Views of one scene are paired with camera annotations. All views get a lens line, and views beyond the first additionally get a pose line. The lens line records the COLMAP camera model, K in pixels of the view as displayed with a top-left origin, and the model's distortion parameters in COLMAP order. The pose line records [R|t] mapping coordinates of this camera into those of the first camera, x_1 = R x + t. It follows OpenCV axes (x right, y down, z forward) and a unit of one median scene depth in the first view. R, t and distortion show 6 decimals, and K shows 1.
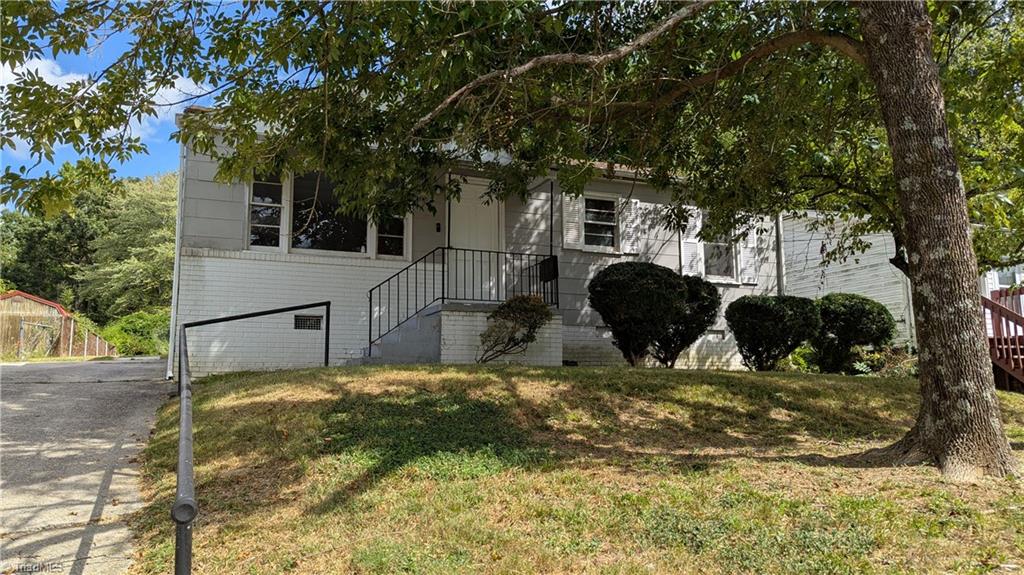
lens RADIAL K [[728.9, 0, 512.1], [0, 728.9, 287.4], [0, 0, 1]] dist [0.001524, 0.000149]
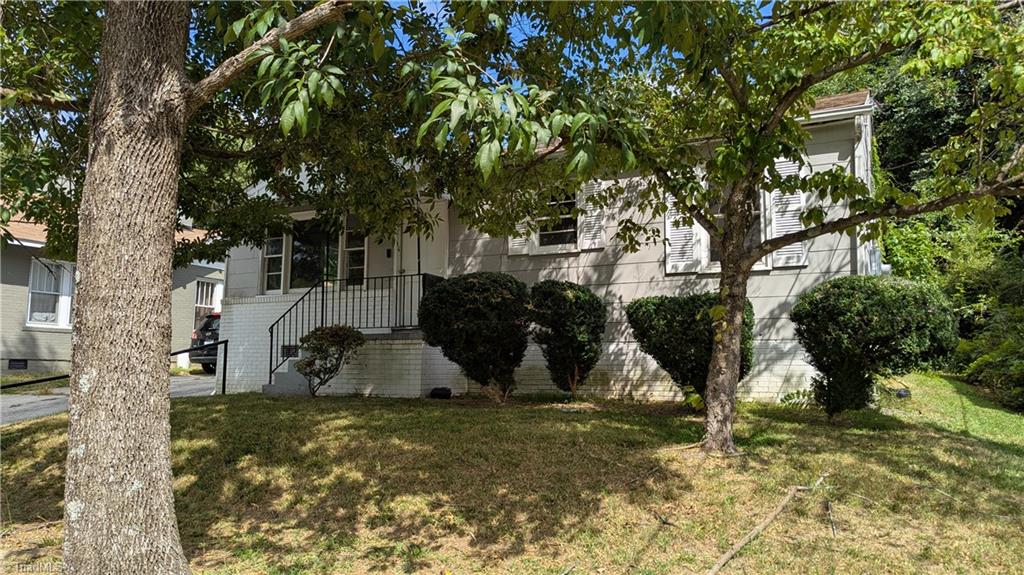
lens RADIAL K [[728.9, 0, 512.6], [0, 728.9, 289.1], [0, 0, 1]] dist [0.001524, 0.000149]
pose [[0.640265, -0.073942, -0.764587, 0.733878], [0.099990, 0.994910, -0.012484, -0.001586], [0.761619, -0.068458, 0.644399, 0.432386]]
